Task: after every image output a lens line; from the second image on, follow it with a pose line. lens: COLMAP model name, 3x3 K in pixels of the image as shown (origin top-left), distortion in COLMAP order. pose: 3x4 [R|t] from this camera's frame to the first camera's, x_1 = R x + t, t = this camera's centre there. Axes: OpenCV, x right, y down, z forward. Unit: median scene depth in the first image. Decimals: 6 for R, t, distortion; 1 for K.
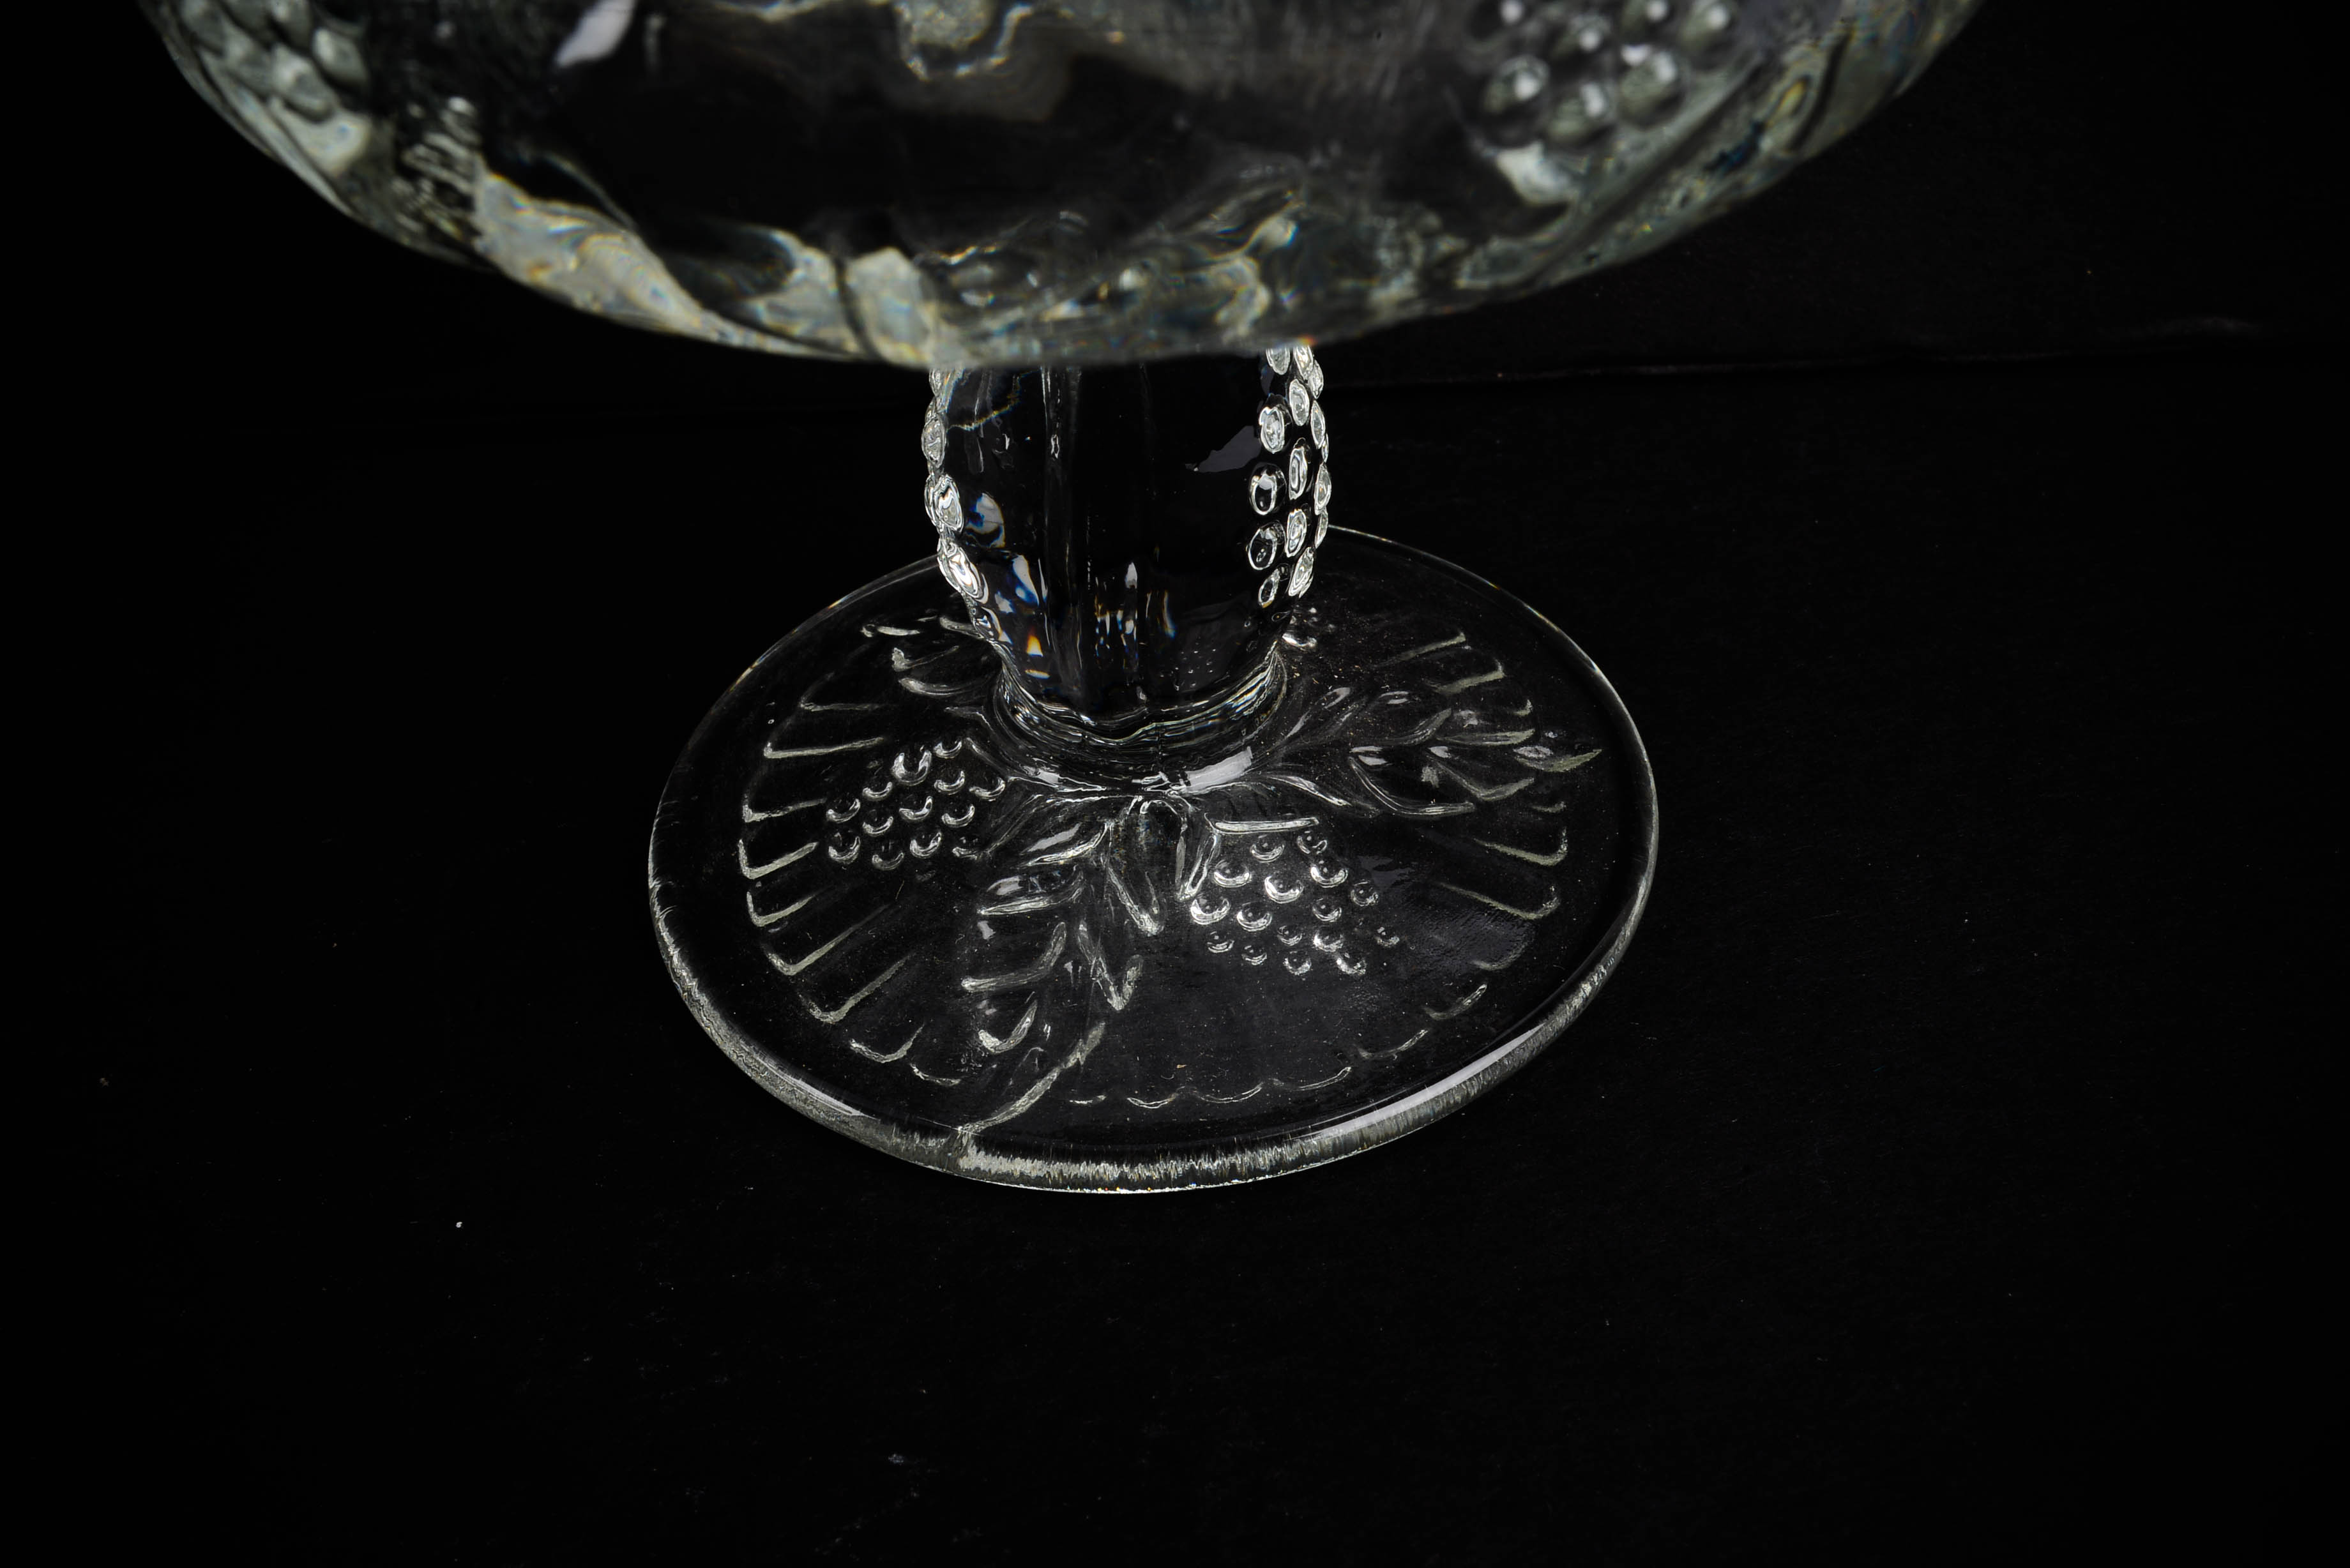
lens RADIAL K [[2910.9, 0, 1175.0], [0, 2910.9, 784.0], [0, 0, 1]] dist [0.157995, -0.428383]
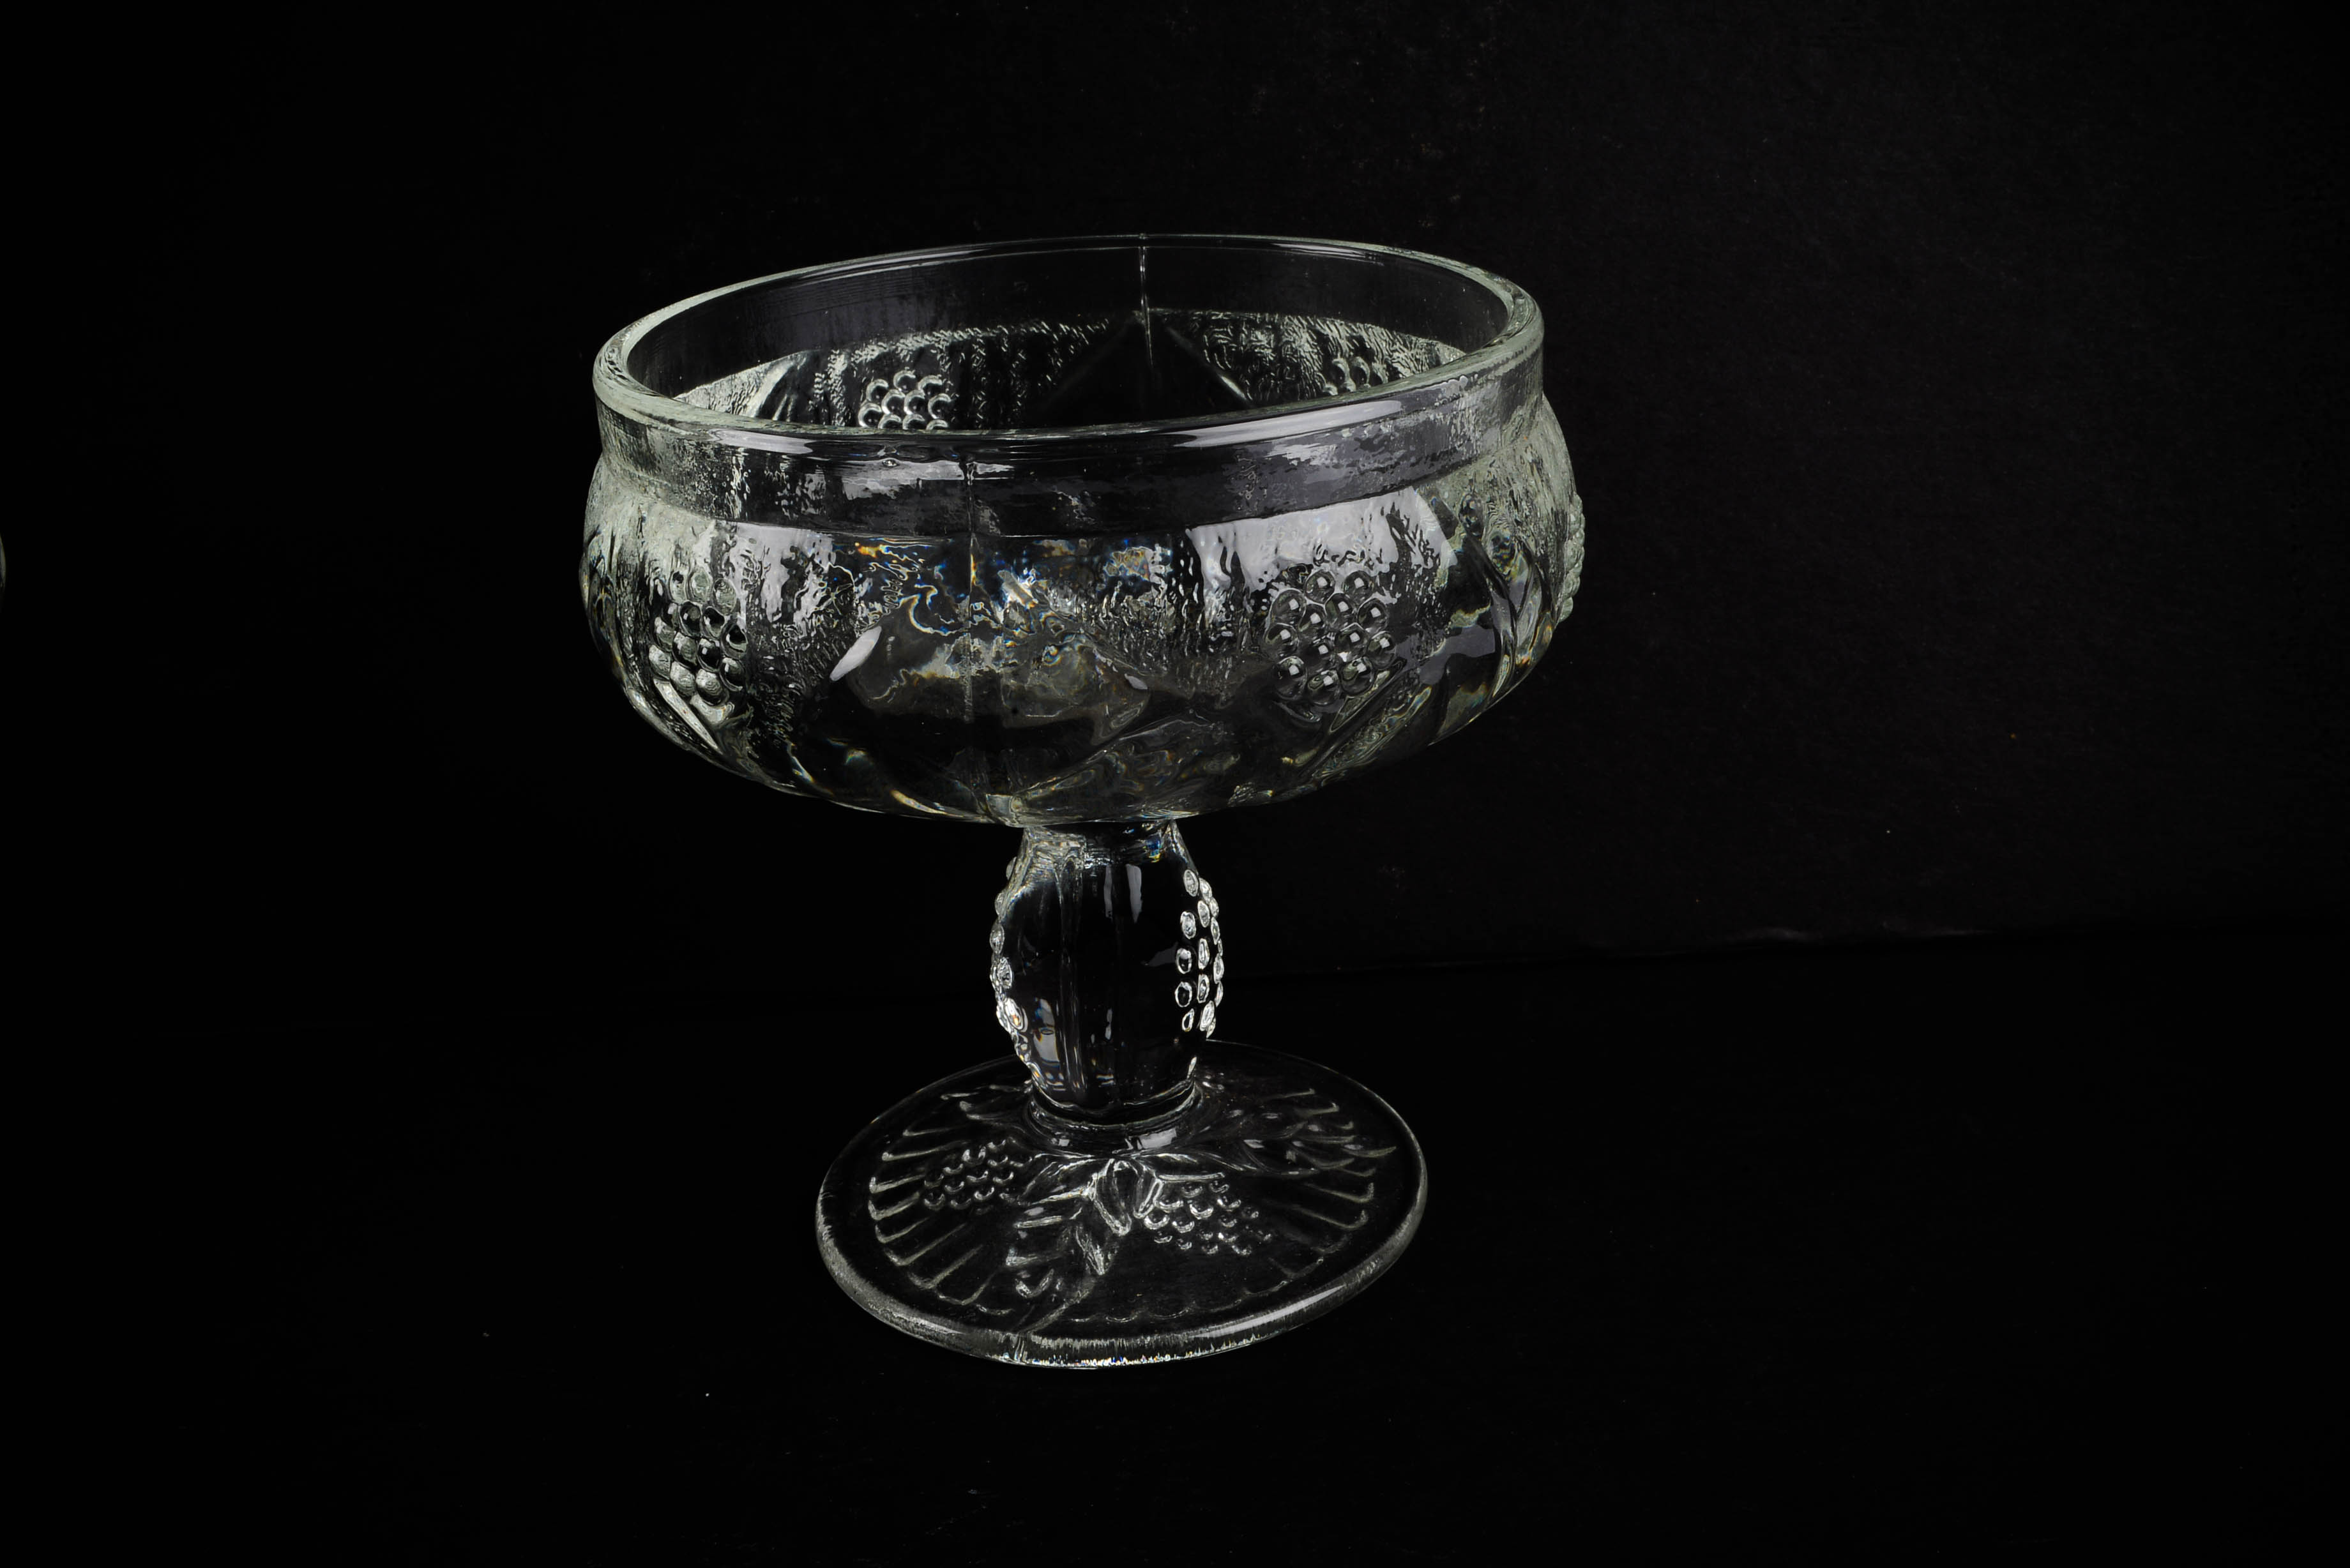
lens RADIAL K [[2817.7, 0, 1175.0], [0, 2817.7, 784.0], [0, 0, 1]] dist [0.013044, 0.005102]
pose [[0.999867, -0.009484, 0.013247, 0.003444], [0.013341, 0.943336, -0.331572, 0.335668], [-0.009352, 0.331704, 0.943337, -0.585465]]
